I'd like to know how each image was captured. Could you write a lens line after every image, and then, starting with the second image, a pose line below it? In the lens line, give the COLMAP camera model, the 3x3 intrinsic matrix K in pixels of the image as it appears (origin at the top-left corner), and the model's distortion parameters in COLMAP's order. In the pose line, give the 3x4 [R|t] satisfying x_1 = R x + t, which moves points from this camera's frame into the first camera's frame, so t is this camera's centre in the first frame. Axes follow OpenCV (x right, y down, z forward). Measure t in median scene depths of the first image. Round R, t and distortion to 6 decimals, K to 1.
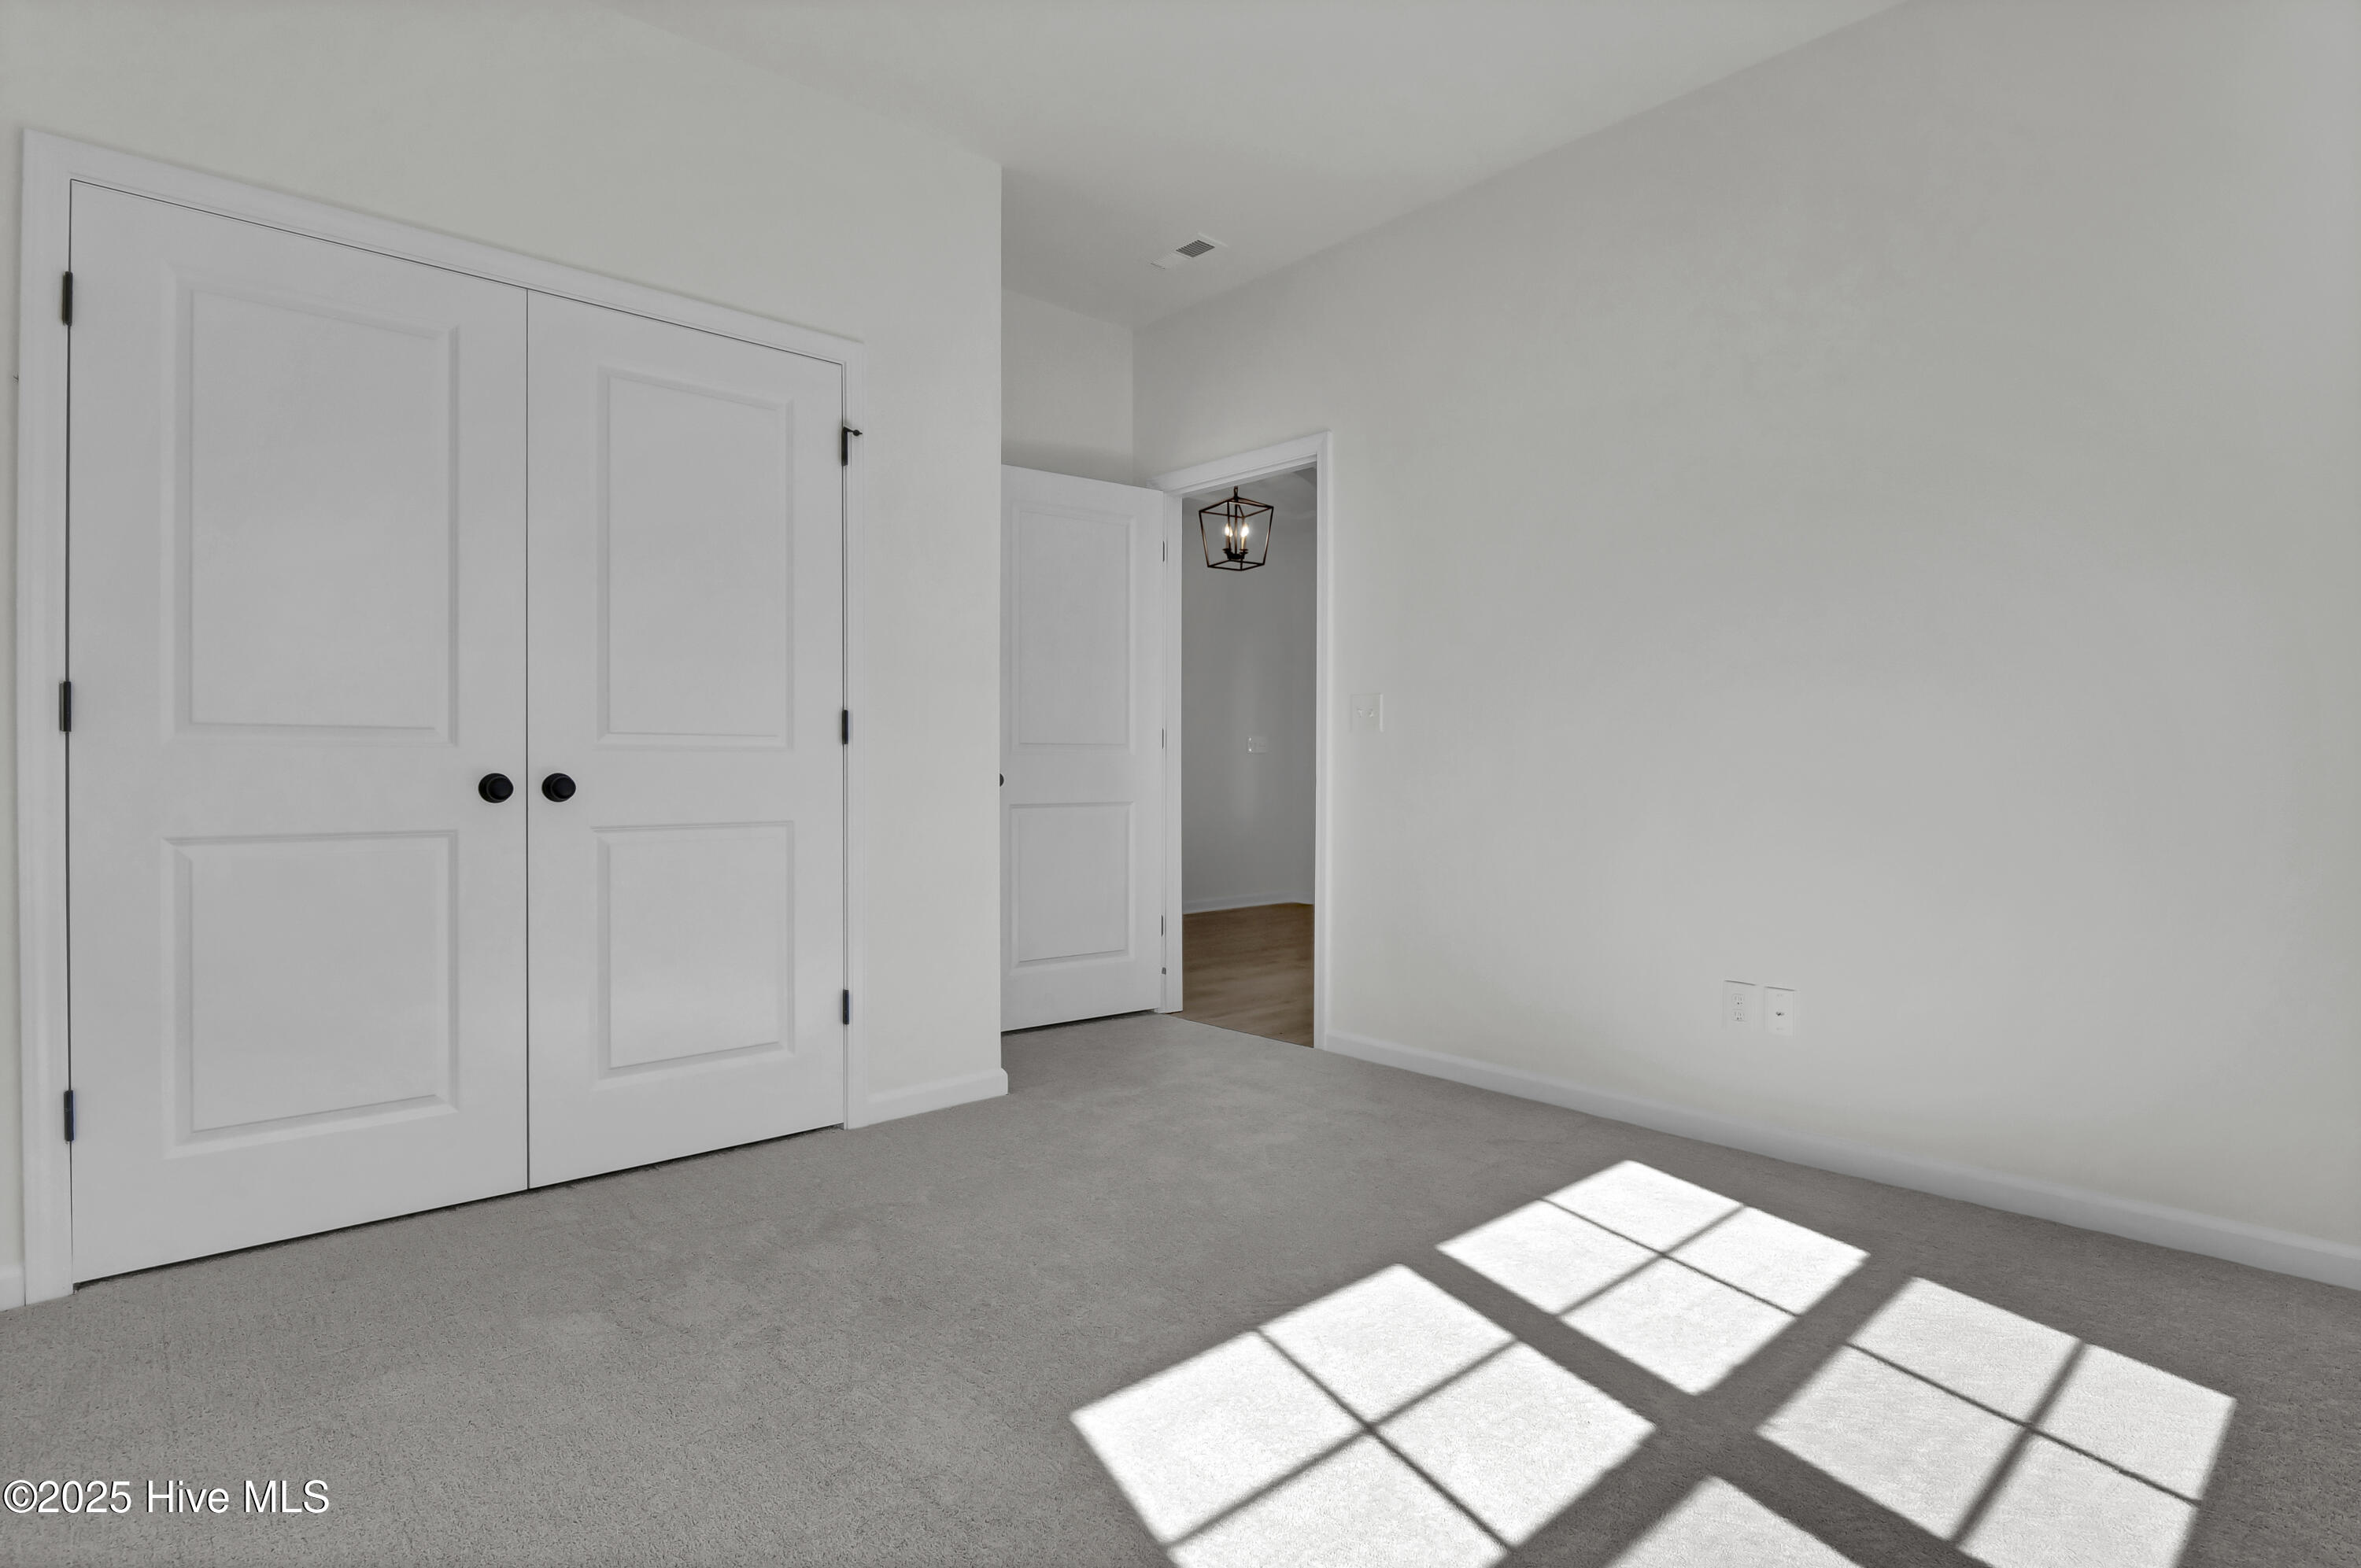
lens RADIAL K [[1185.5, 0, 1174.4], [0, 1185.5, 773.5], [0, 0, 1]] dist [-0.009064, -0.001805]
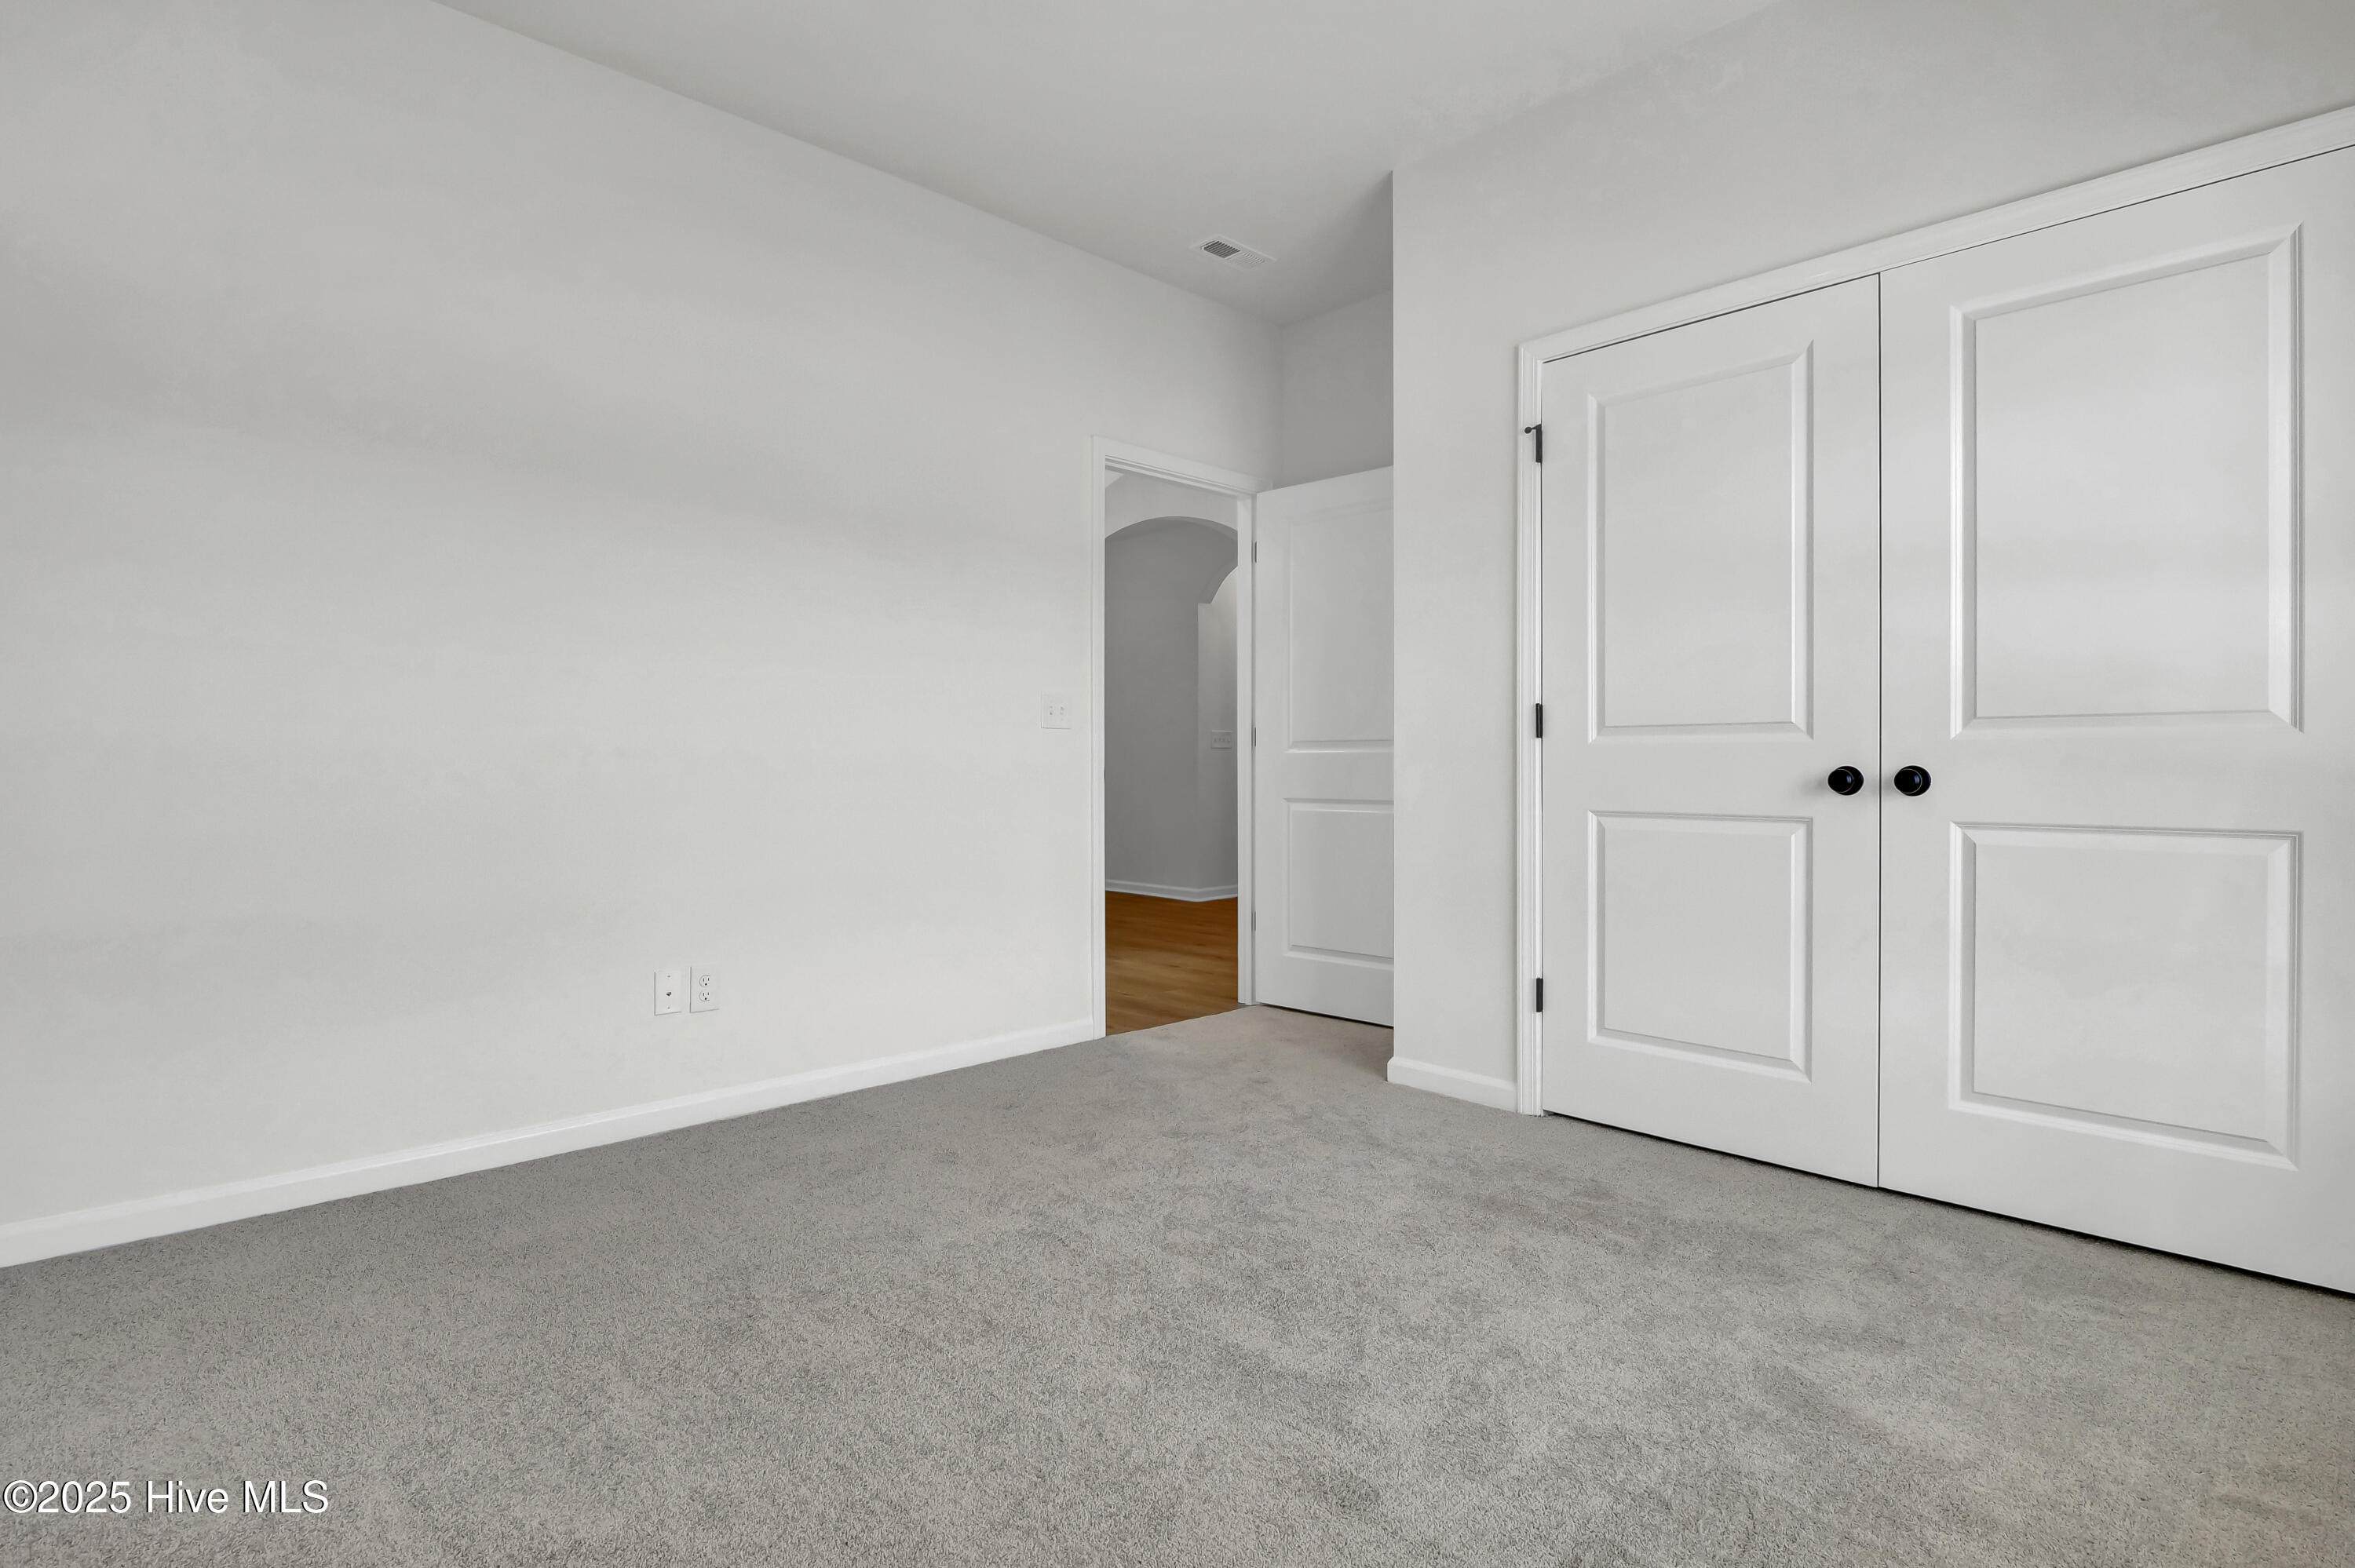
lens RADIAL K [[1182.5, 0, 1171.4], [0, 1182.5, 773.6], [0, 0, 1]] dist [-0.009064, -0.001805]
pose [[0.025579, 0.004465, -0.999663, 0.477884], [0.000278, 0.999990, 0.004474, 0.003672], [0.999673, -0.000392, 0.025578, 0.436146]]
